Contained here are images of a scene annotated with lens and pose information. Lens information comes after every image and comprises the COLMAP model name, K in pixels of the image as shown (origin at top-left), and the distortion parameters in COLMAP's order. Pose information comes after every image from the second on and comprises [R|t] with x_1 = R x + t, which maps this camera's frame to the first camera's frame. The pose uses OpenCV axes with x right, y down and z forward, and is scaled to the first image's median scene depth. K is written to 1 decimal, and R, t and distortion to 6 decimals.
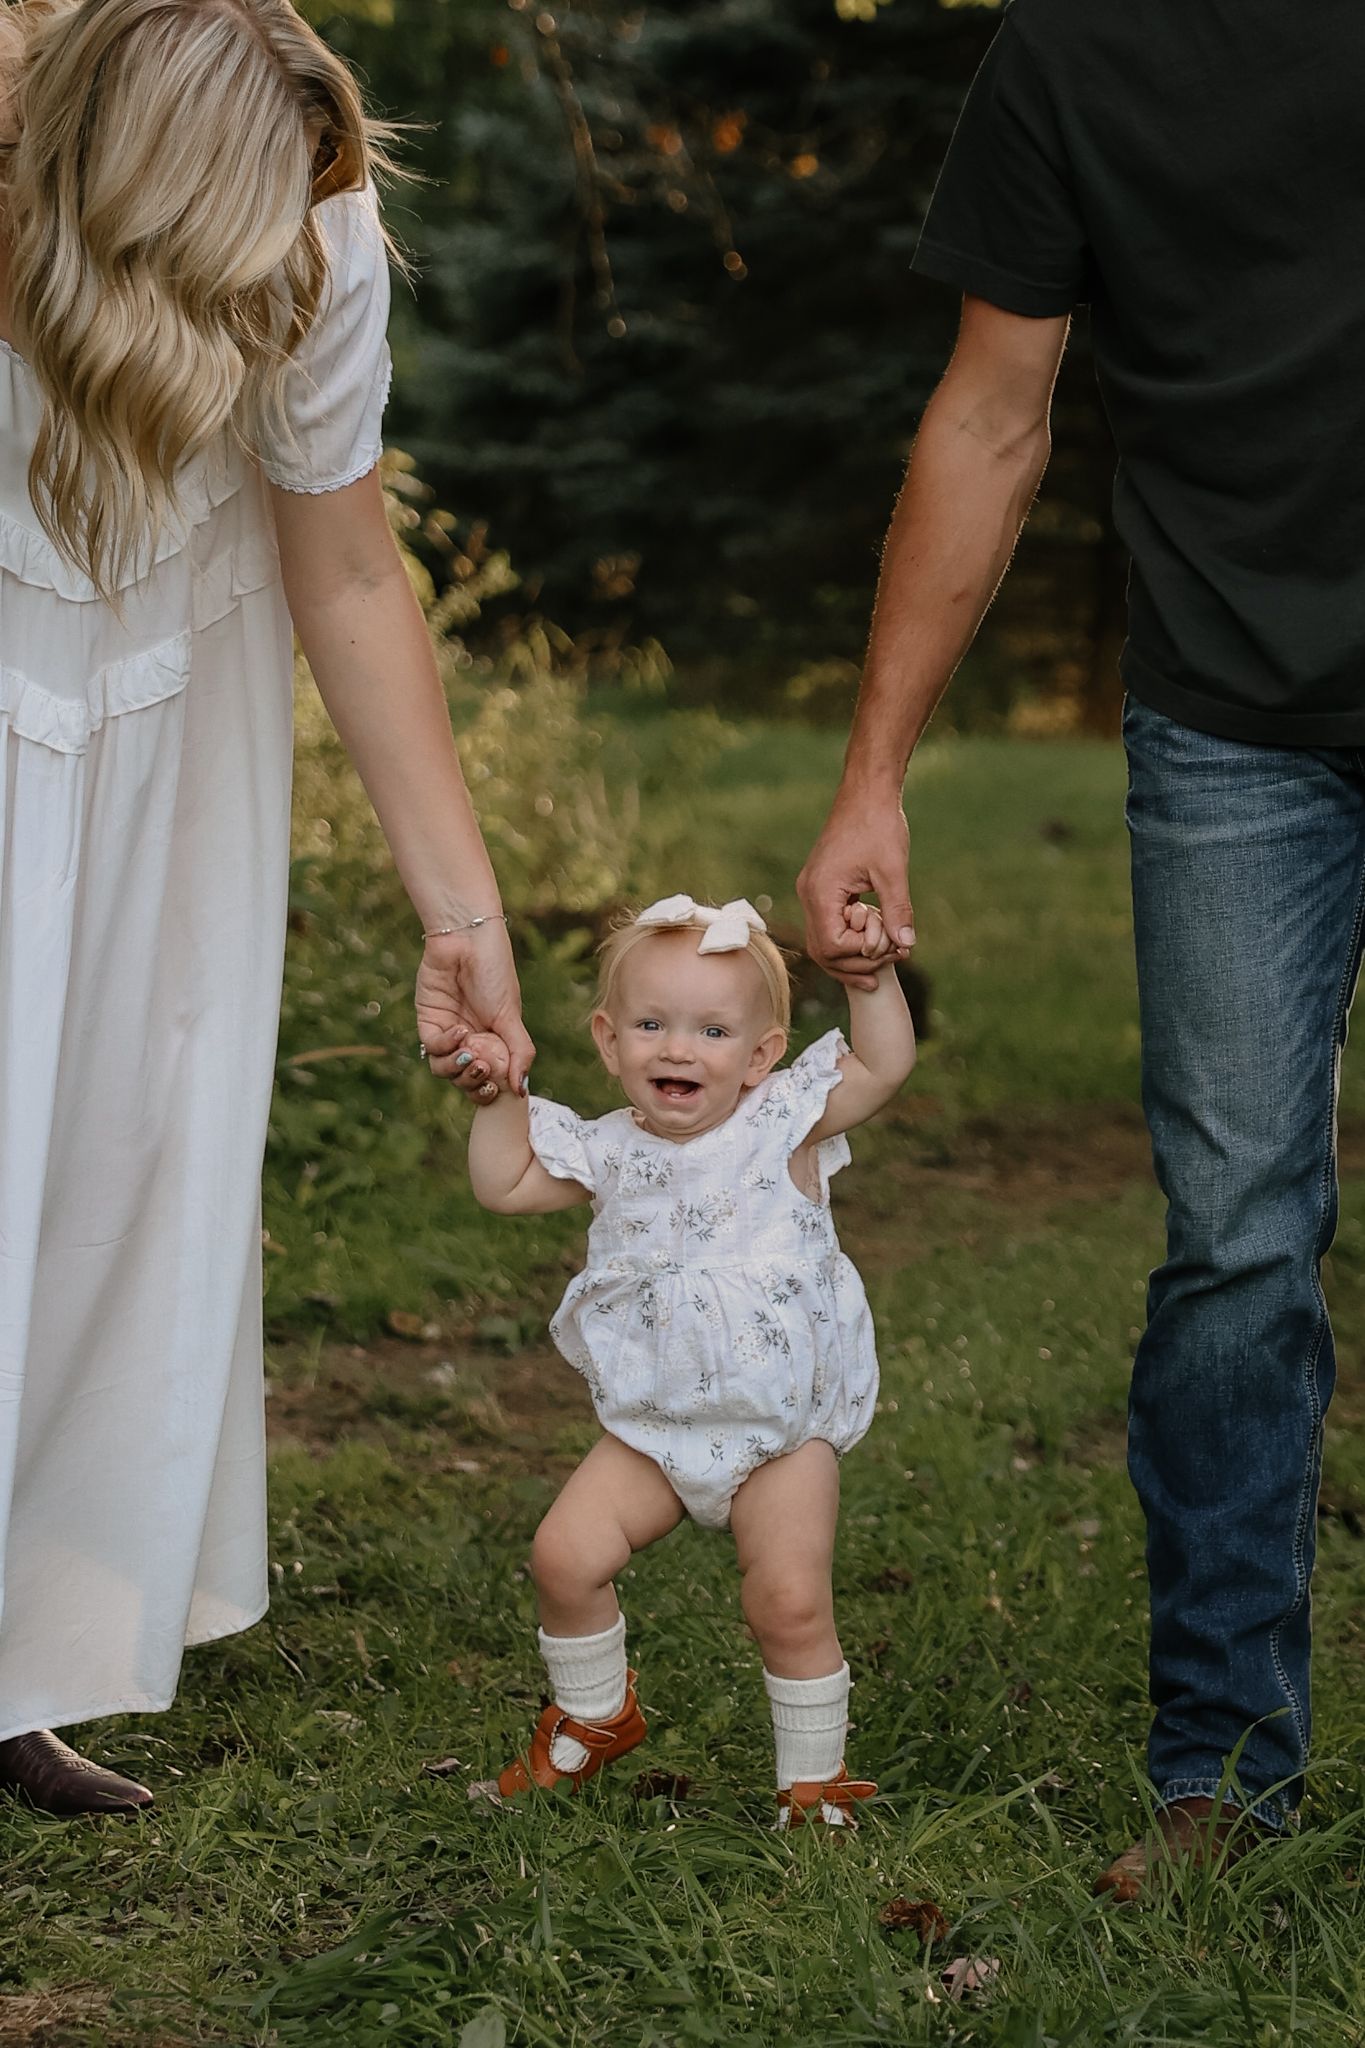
lens RADIAL K [[5318.1, 0, 681.3], [0, 5318.1, 1026.3], [0, 0, 1]] dist [-0.208130, 0.000000]
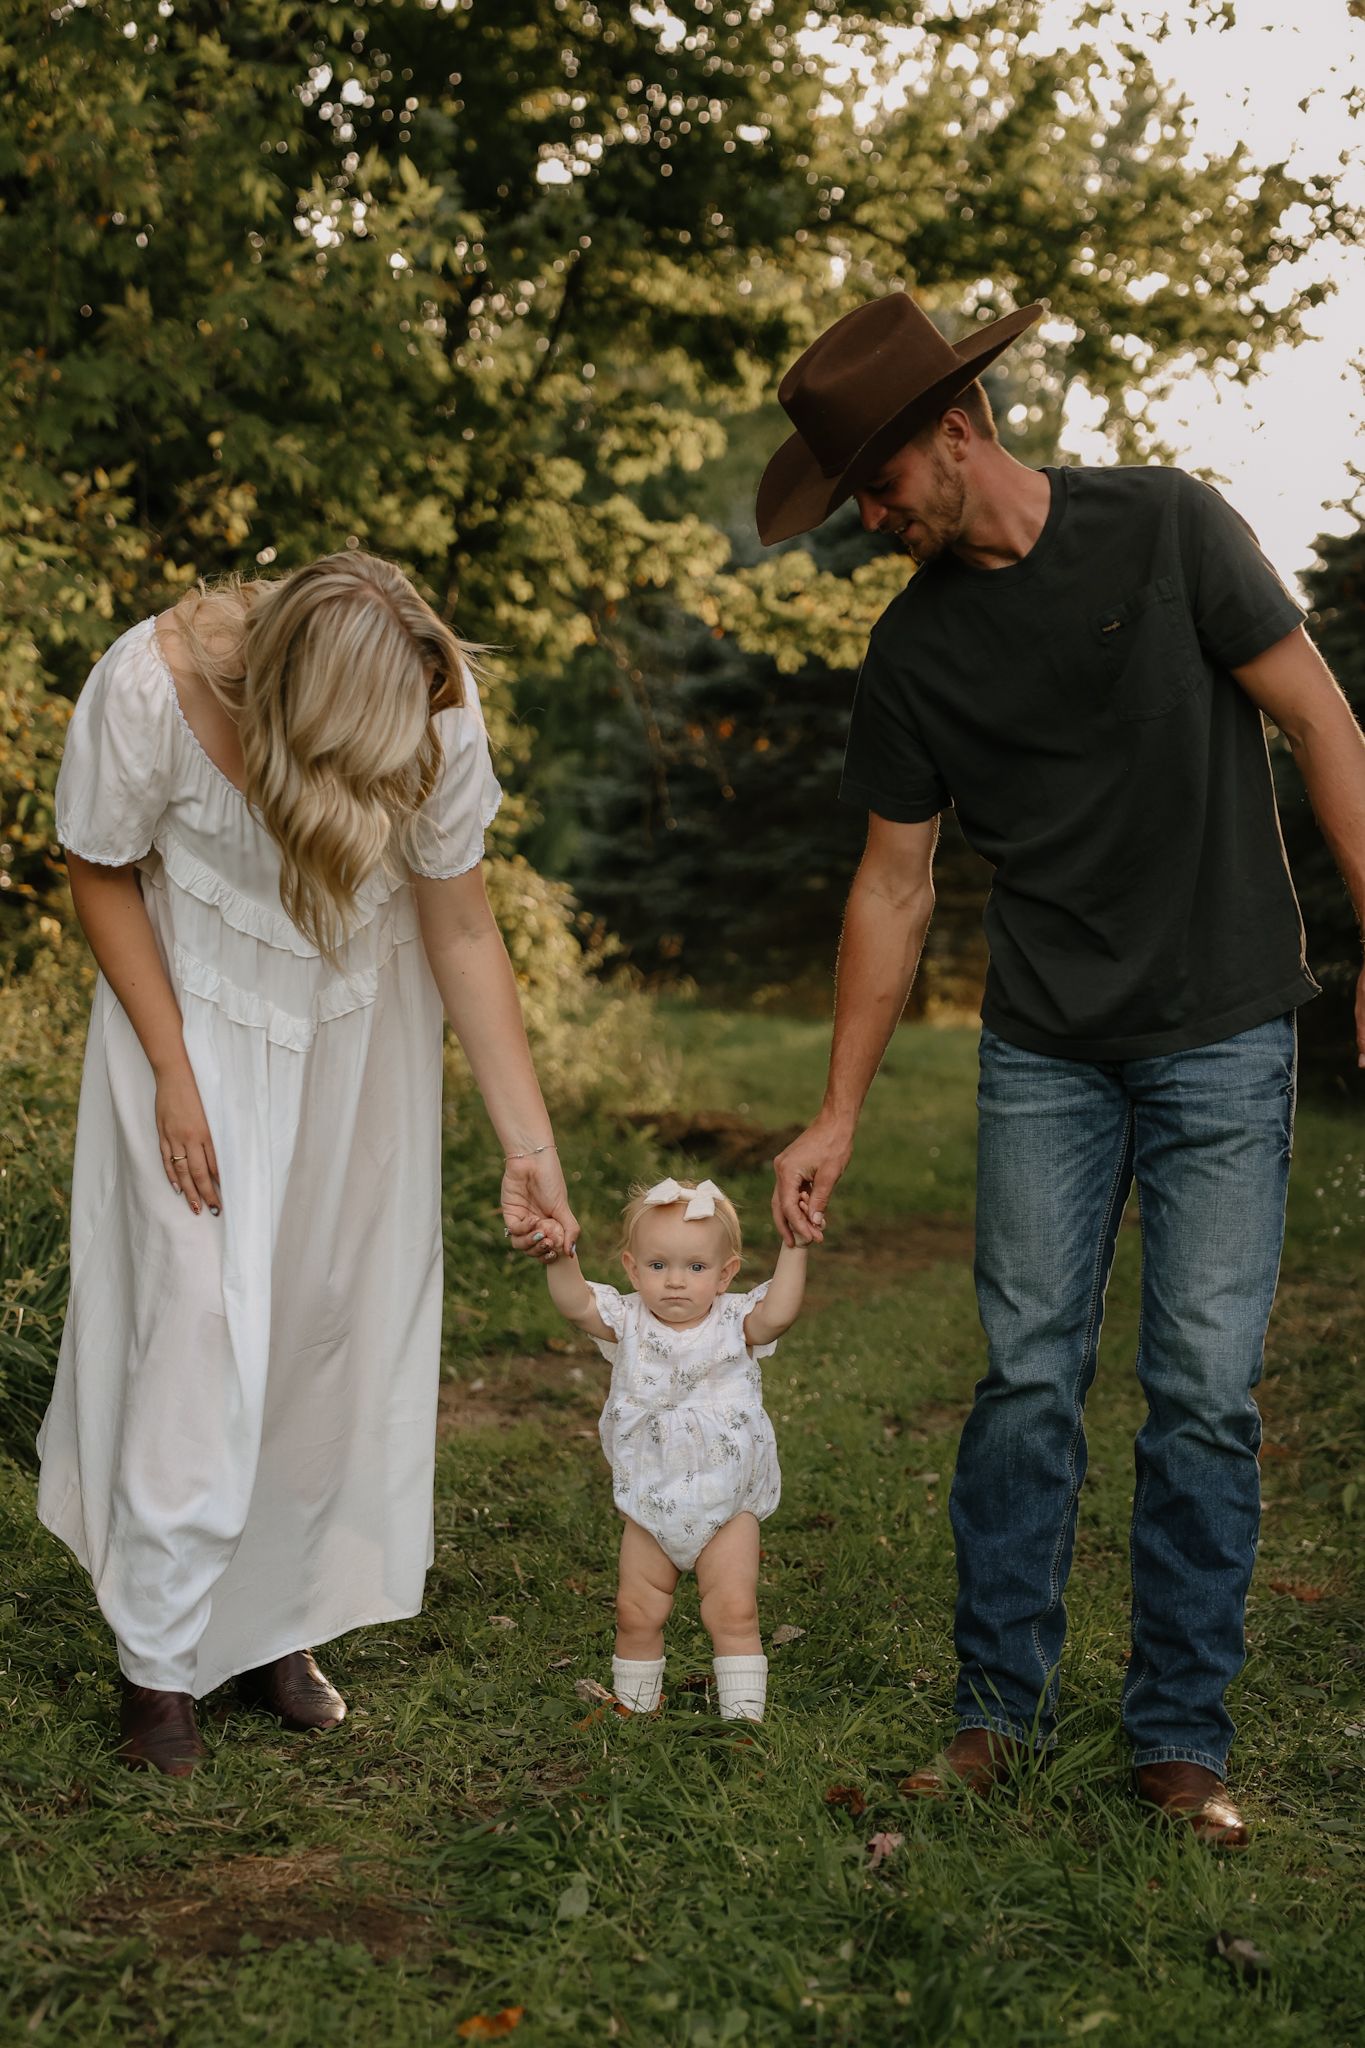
lens RADIAL K [[5318.1, 0, 683.3], [0, 5318.1, 1022.2], [0, 0, 1]] dist [-0.208130, 0.000000]
pose [[0.999995, -0.002294, -0.002044, -0.002681], [0.002119, 0.996616, -0.082166, 0.089872], [0.002225, 0.082161, 0.996617, -0.825332]]
